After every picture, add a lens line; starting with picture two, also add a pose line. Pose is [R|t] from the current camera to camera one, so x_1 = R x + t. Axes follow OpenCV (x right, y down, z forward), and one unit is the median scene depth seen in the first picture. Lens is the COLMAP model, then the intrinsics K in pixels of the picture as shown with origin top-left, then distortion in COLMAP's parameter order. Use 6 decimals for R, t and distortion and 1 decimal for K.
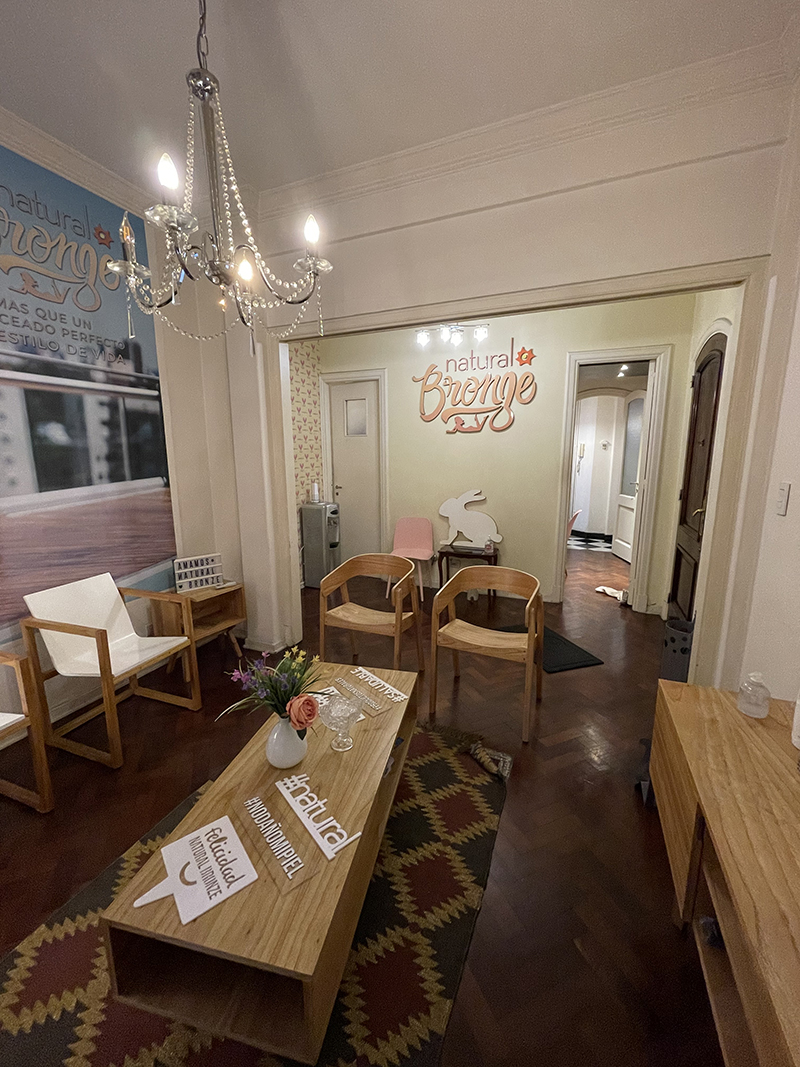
lens RADIAL K [[438.1, 0, 401.9], [0, 438.1, 533.3], [0, 0, 1]] dist [0.002900, 0.000595]
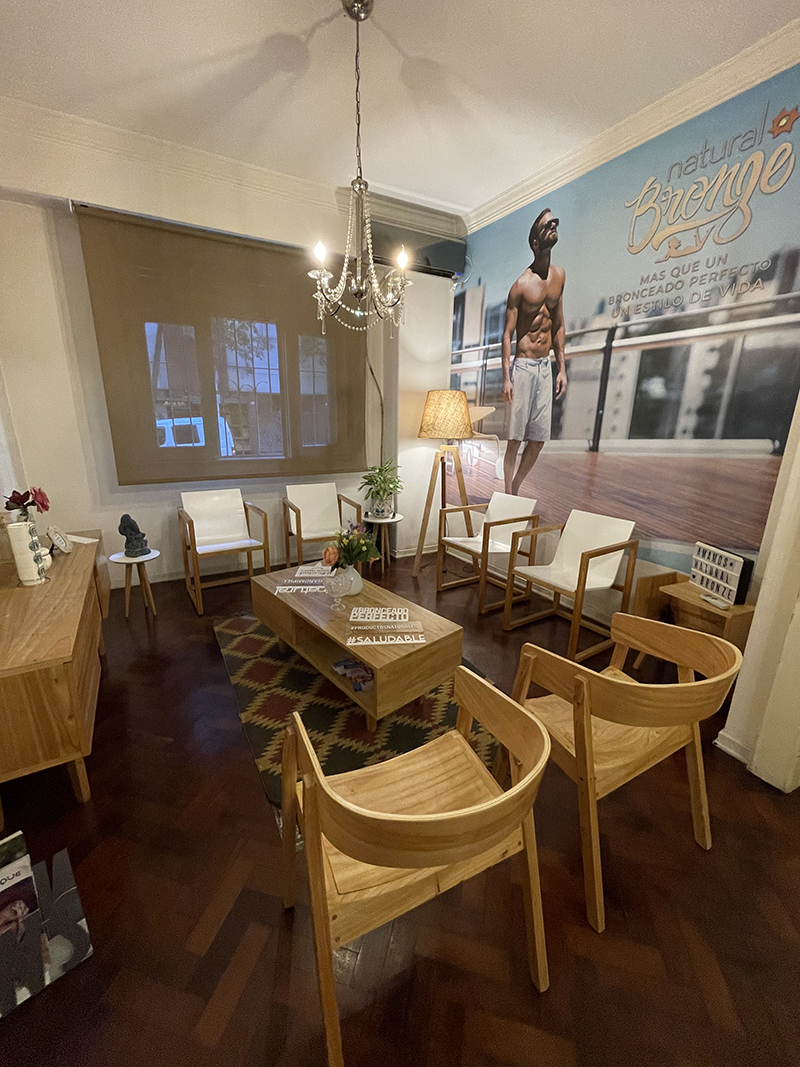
lens RADIAL K [[438.1, 0, 398.4], [0, 438.1, 533.8], [0, 0, 1]] dist [0.002900, 0.000595]
pose [[-0.614984, 0.203162, -0.761919, 0.486294], [-0.159782, 0.914090, 0.372706, -0.187117], [0.772182, 0.350949, -0.529689, 1.141038]]
